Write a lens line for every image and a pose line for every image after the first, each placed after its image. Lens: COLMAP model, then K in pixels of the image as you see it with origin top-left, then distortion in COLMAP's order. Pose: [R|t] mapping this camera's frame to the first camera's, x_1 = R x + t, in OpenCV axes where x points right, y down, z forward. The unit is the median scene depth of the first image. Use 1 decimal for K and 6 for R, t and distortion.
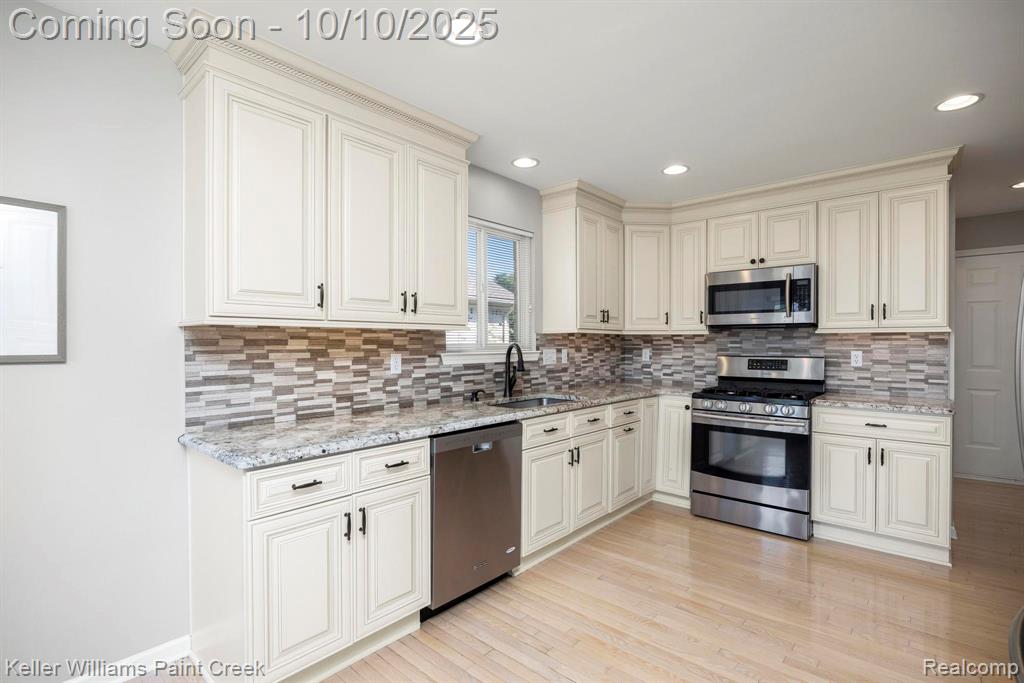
lens RADIAL K [[483.7, 0, 509.8], [0, 483.7, 343.0], [0, 0, 1]] dist [-0.012698, -0.000419]
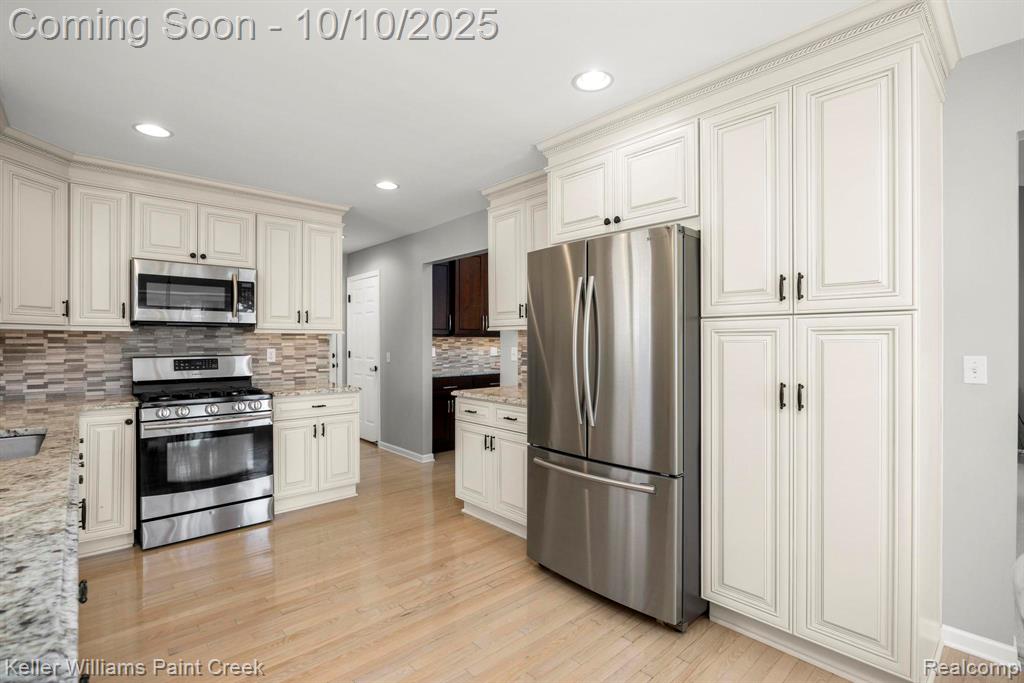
lens RADIAL K [[483.7, 0, 507.9], [0, 483.7, 342.1], [0, 0, 1]] dist [-0.012698, -0.000419]
pose [[0.104547, -0.001670, 0.994519, -0.372846], [0.001035, 0.999998, 0.001570, -0.000680], [-0.994519, 0.000865, 0.104548, 0.293715]]
